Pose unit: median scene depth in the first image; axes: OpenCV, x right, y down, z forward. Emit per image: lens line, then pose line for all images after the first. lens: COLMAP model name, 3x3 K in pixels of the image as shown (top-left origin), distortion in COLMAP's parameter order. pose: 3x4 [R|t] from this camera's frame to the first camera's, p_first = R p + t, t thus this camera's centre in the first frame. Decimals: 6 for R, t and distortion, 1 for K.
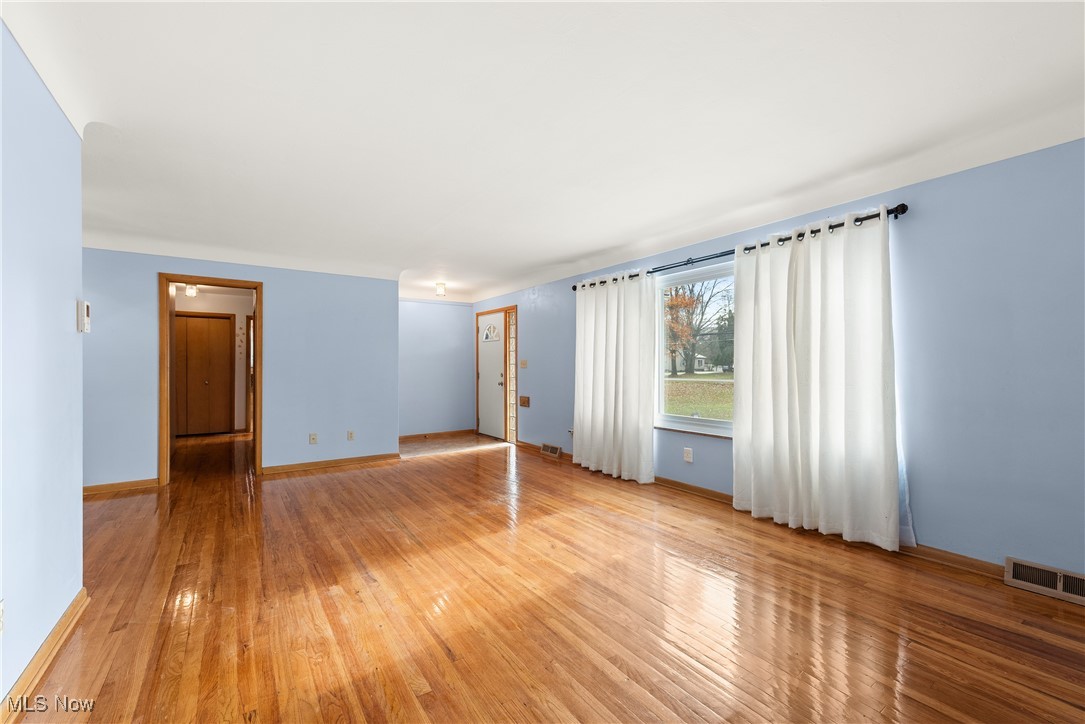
lens RADIAL K [[451.0, 0, 540.3], [0, 451.0, 365.6], [0, 0, 1]] dist [0.012738, -0.001001]
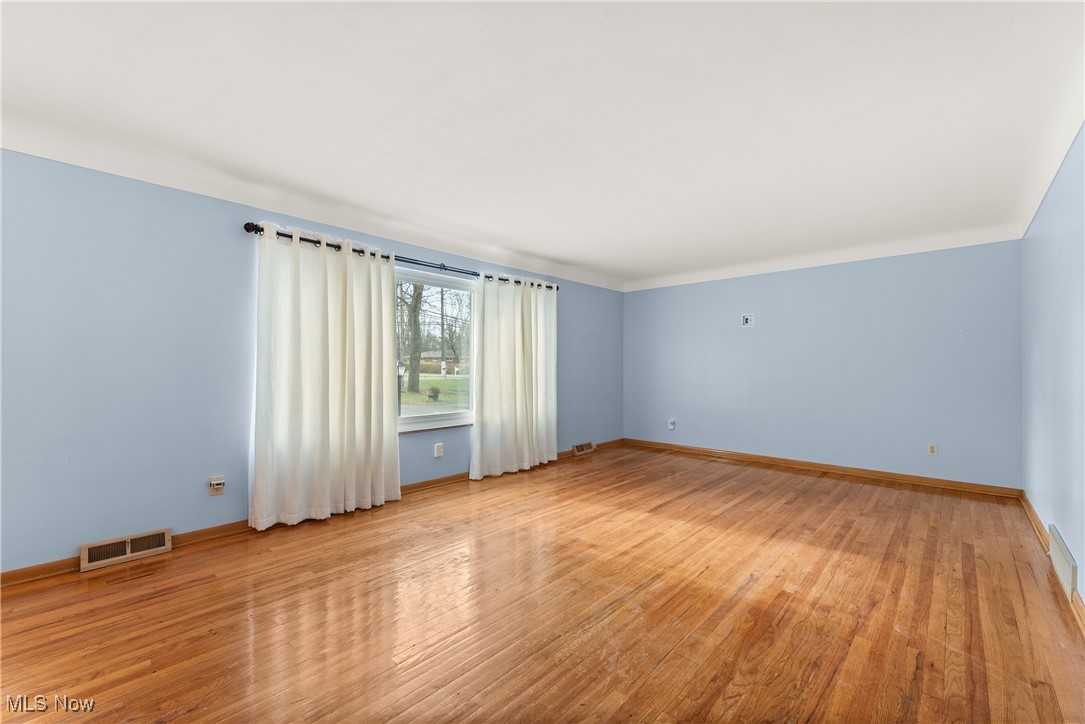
lens RADIAL K [[451.0, 0, 536.2], [0, 451.0, 367.0], [0, 0, 1]] dist [0.012738, -0.001001]
pose [[-0.224907, 0.001345, 0.974379, -0.964781], [-0.005836, 0.999979, -0.002728, 0.007673], [-0.974363, -0.006300, -0.224895, 1.313541]]
